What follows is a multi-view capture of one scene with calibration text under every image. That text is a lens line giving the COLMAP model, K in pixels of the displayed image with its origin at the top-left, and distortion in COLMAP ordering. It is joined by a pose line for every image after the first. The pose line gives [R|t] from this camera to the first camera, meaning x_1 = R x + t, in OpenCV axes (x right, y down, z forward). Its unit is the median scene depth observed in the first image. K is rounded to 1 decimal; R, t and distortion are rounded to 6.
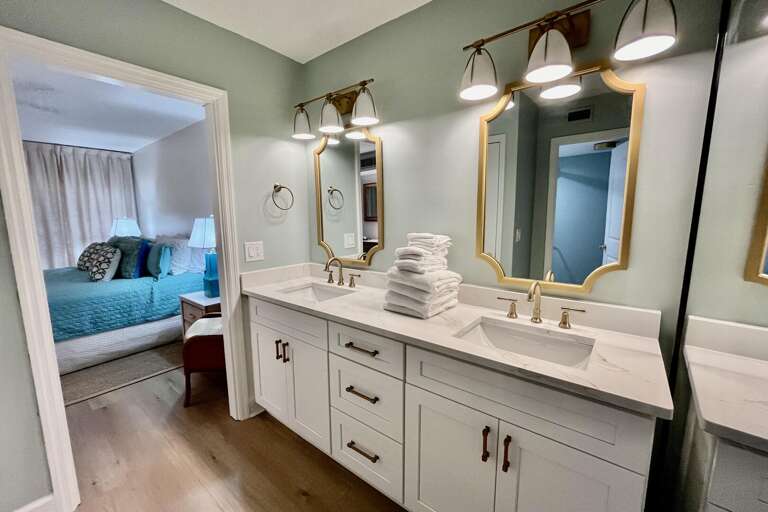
lens RADIAL K [[307.8, 0, 385.8], [0, 307.8, 256.5], [0, 0, 1]] dist [-0.009430, 0.000119]
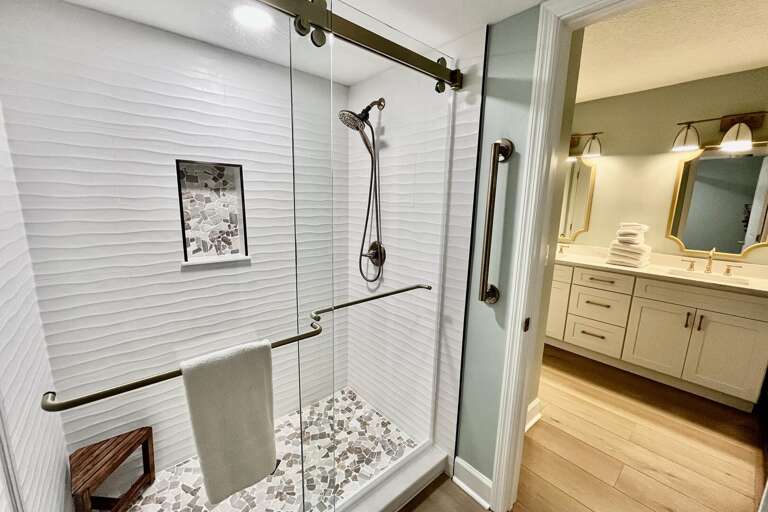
lens RADIAL K [[307.8, 0, 381.4], [0, 307.8, 257.2], [0, 0, 1]] dist [-0.009430, 0.000119]
pose [[0.980186, 0.060220, -0.188702, -1.062844], [-0.051084, 0.997291, 0.052918, 0.116825], [0.191378, -0.042229, 0.980608, -1.140455]]
